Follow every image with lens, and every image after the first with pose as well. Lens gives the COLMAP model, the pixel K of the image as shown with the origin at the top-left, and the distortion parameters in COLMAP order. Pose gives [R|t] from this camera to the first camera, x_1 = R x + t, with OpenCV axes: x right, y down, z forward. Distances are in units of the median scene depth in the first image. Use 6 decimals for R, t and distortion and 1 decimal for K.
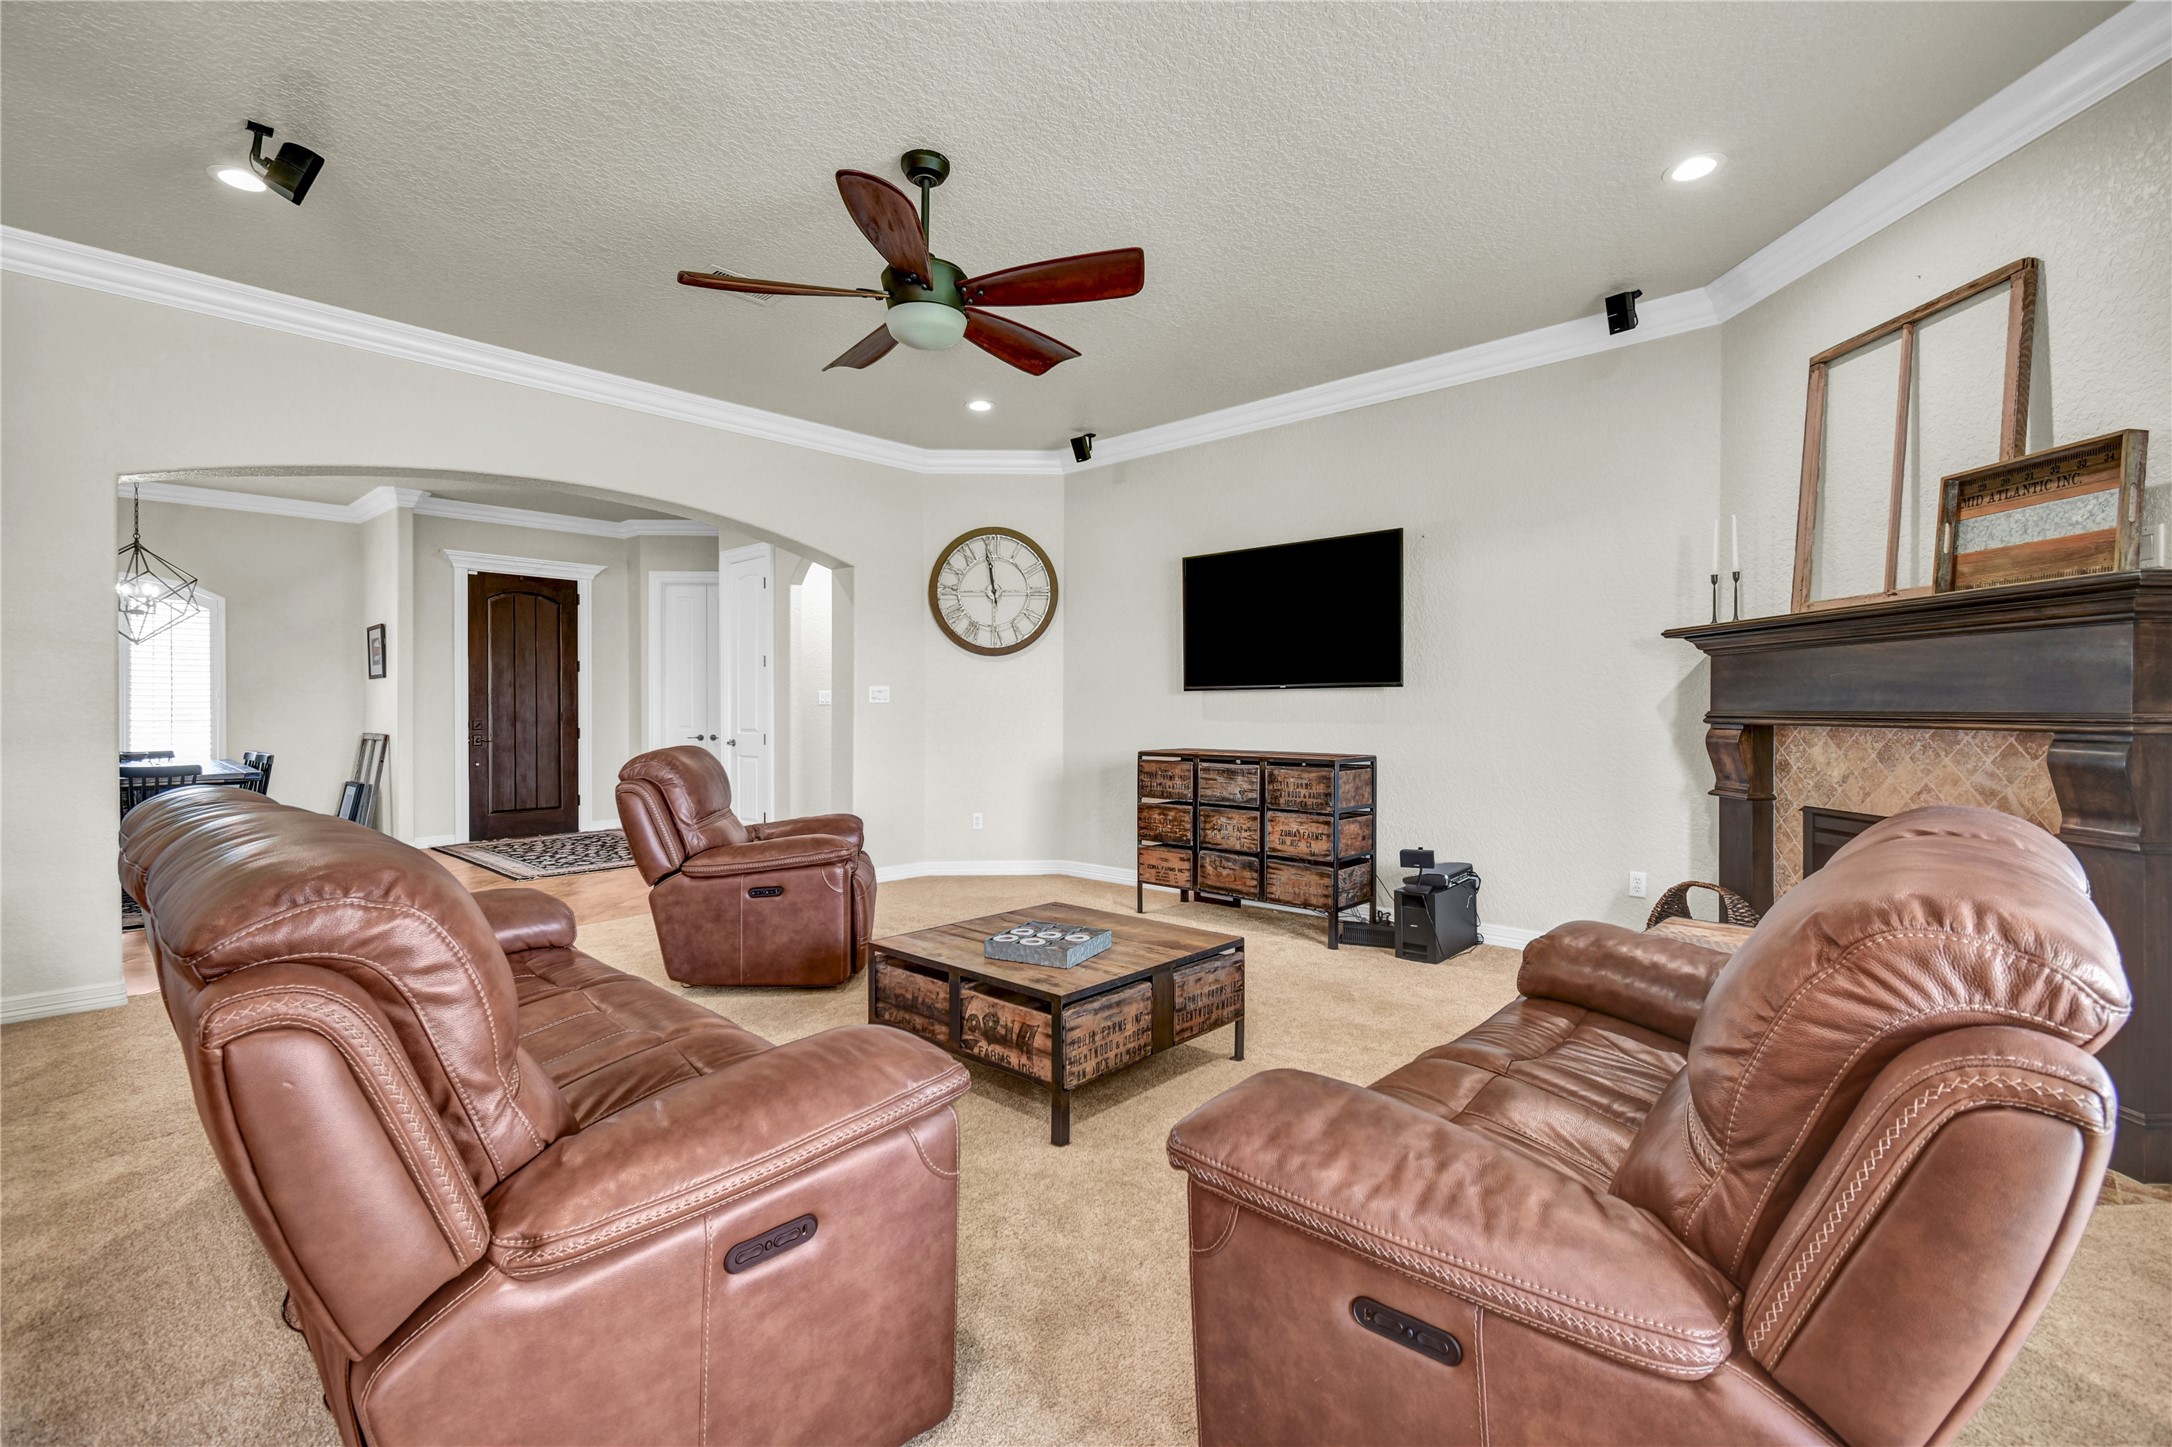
lens RADIAL K [[935.9, 0, 1090.0], [0, 935.9, 716.5], [0, 0, 1]] dist [0.003937, -0.000937]
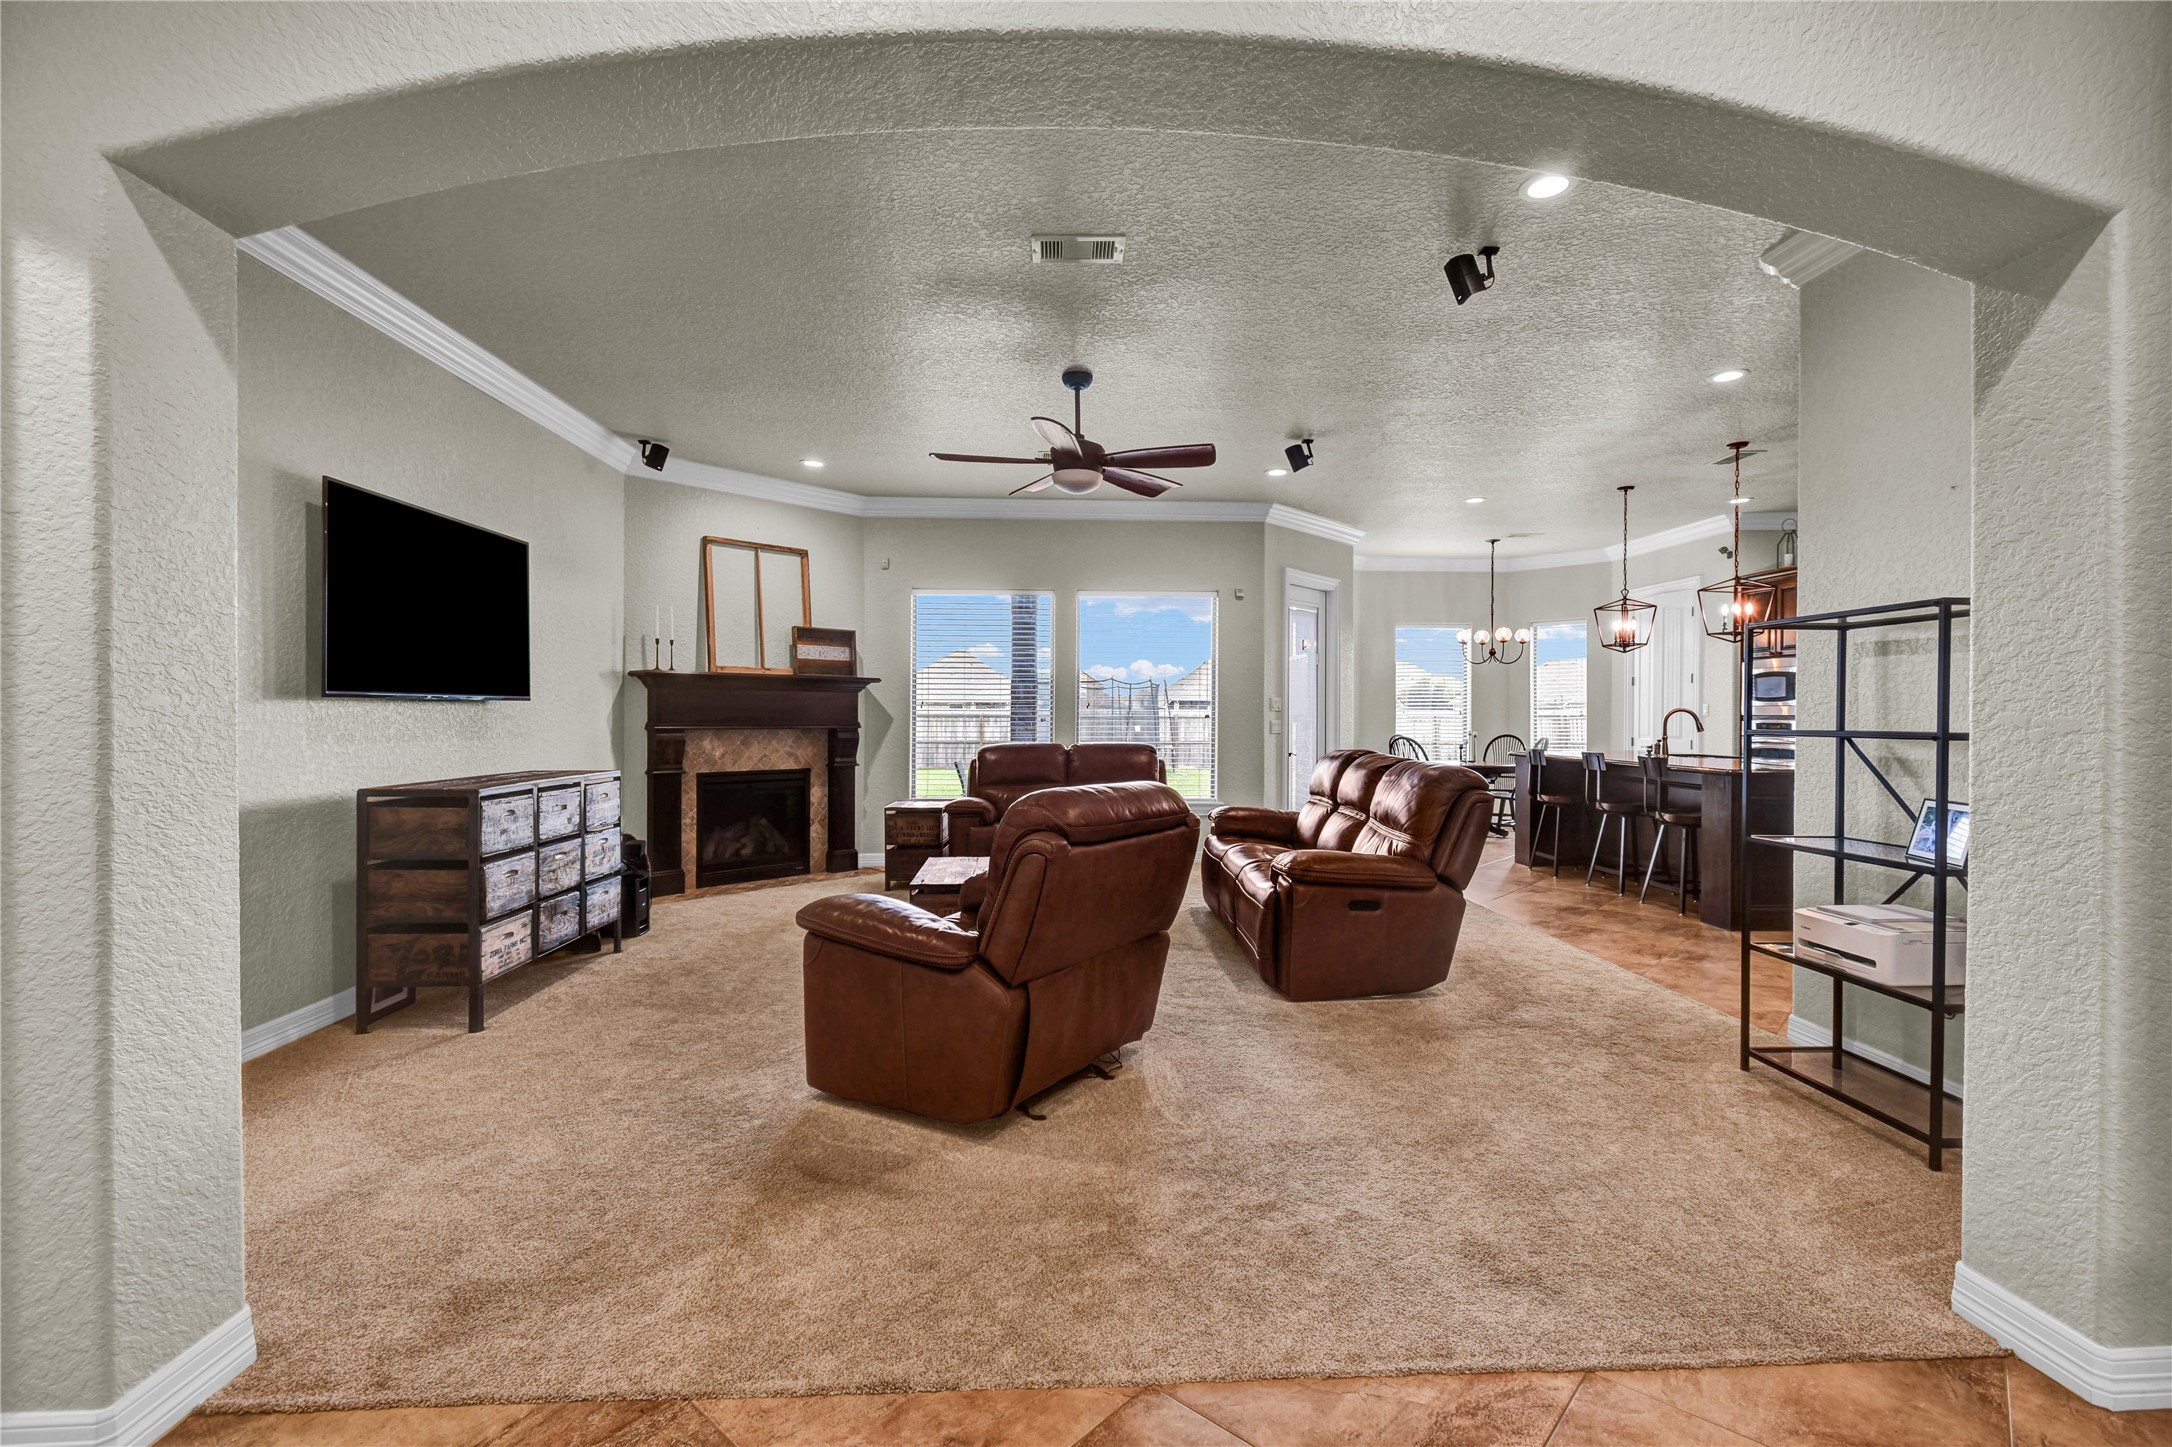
lens RADIAL K [[946.4, 0, 1058.6], [0, 946.4, 725.7], [0, 0, 1]] dist [-0.000769, -0.000267]
pose [[-0.681879, -0.007520, 0.731426, -1.108871], [0.007212, 0.999829, 0.017003, -0.025981], [-0.731430, 0.016869, -0.681708, 1.779204]]
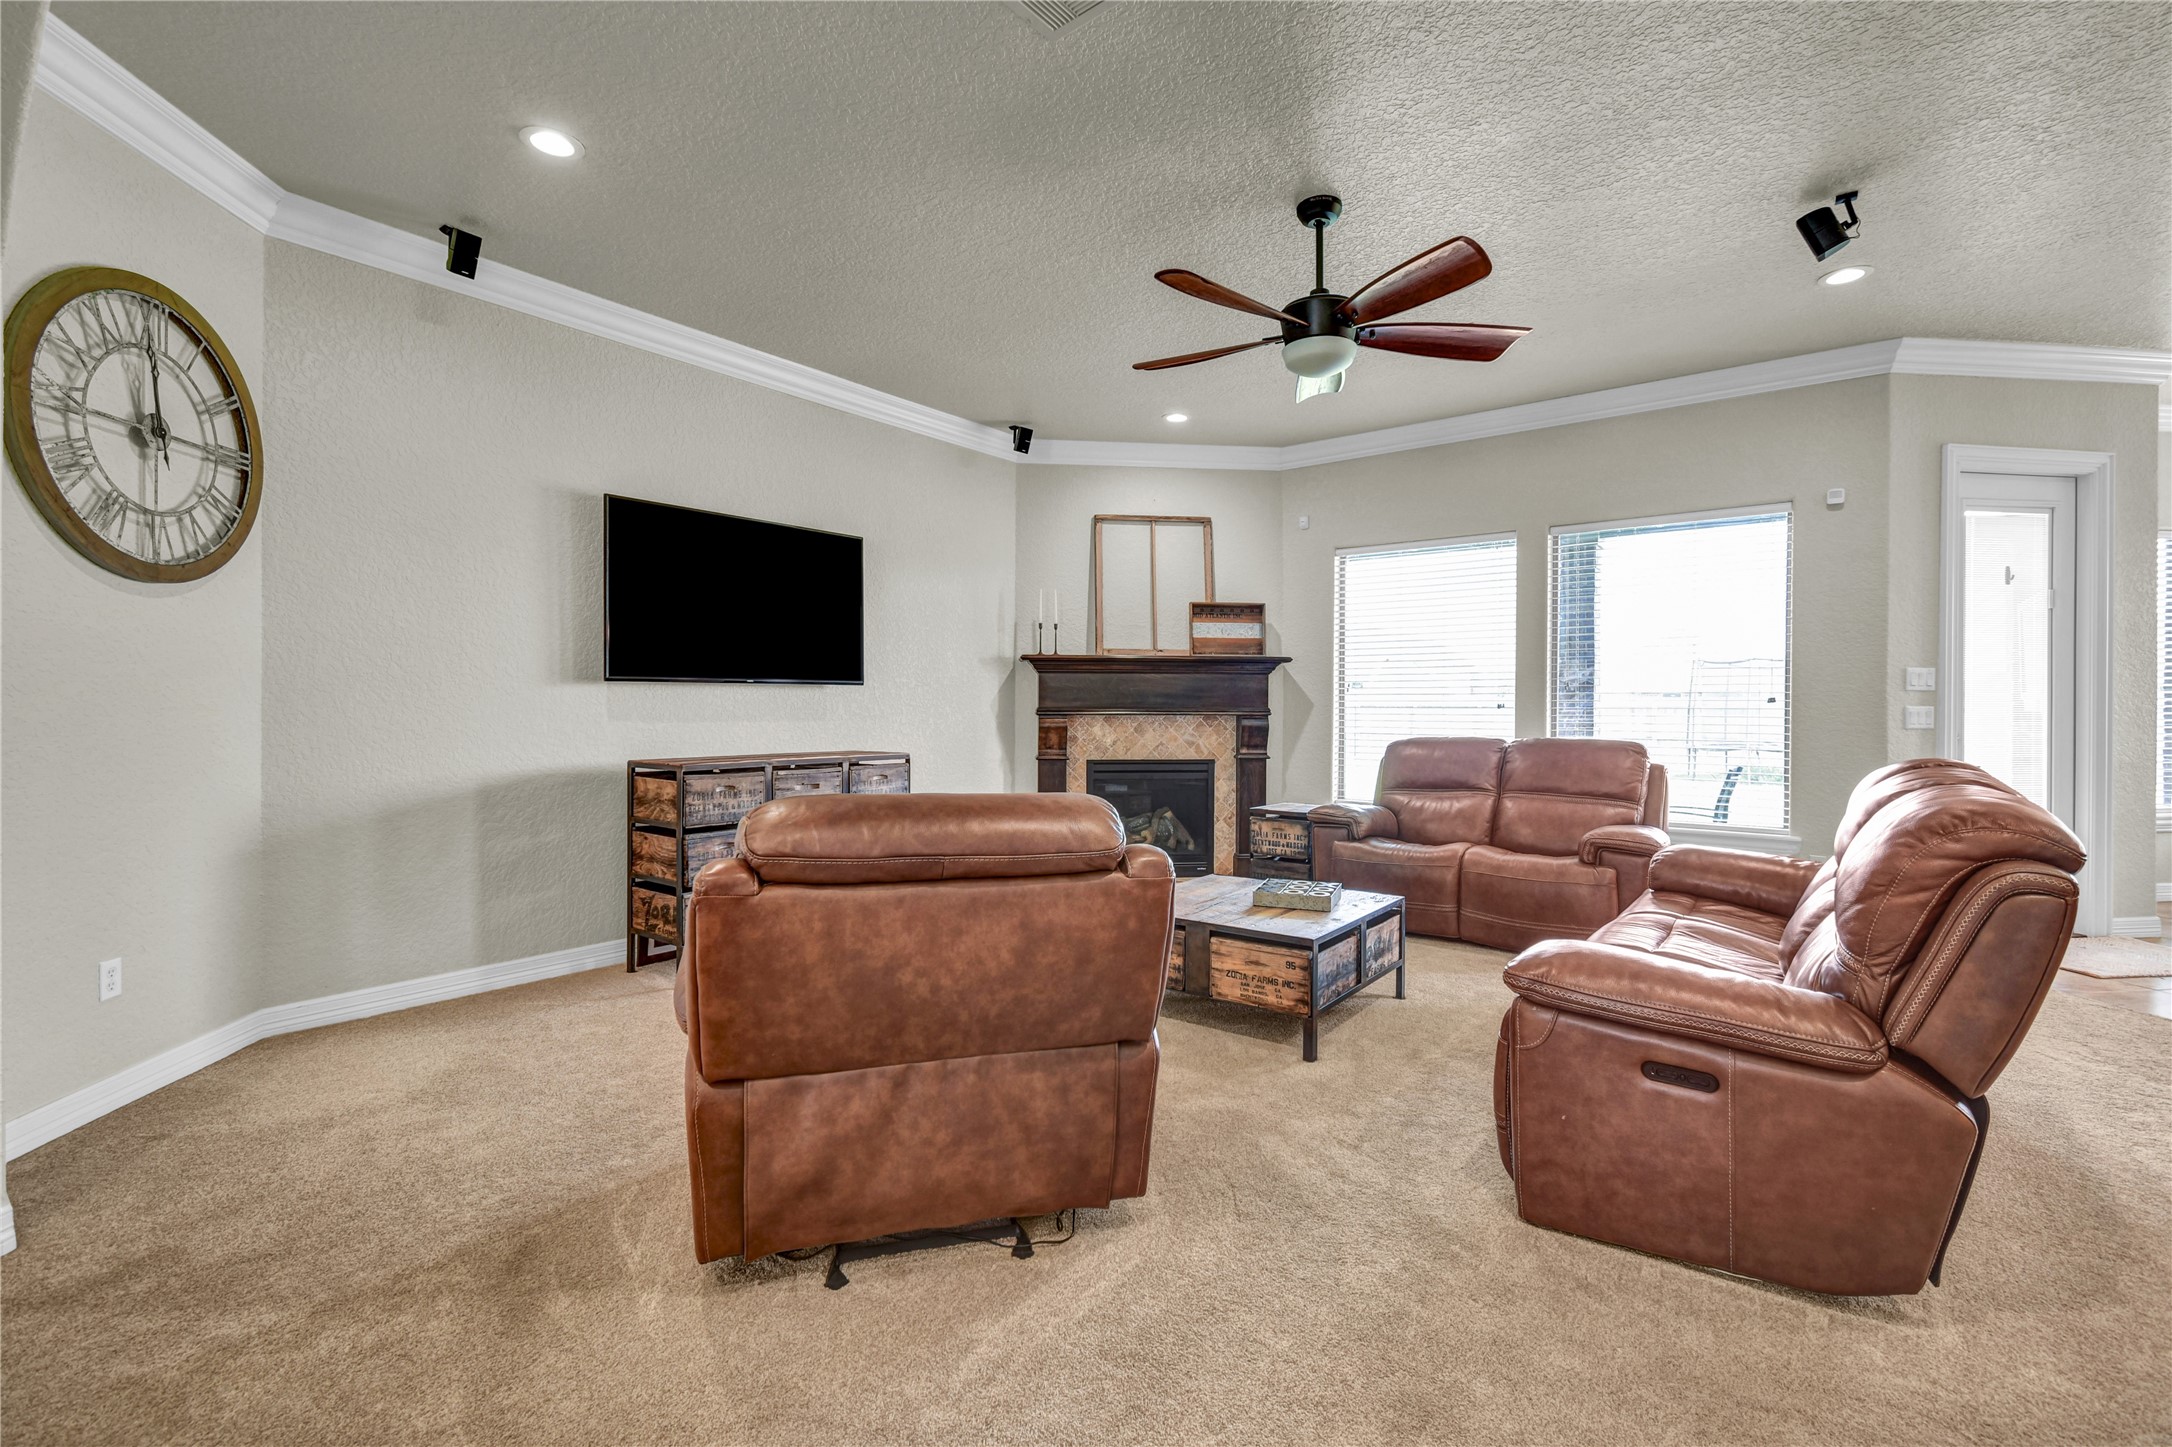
lens RADIAL K [[935.9, 0, 1090.0], [0, 935.9, 716.5], [0, 0, 1]] dist [0.003937, -0.000937]
pose [[-0.067963, -0.010129, 0.997636, -1.053048], [0.008918, 0.999902, 0.010760, -0.007477], [-0.997648, 0.009628, -0.067866, 1.134213]]
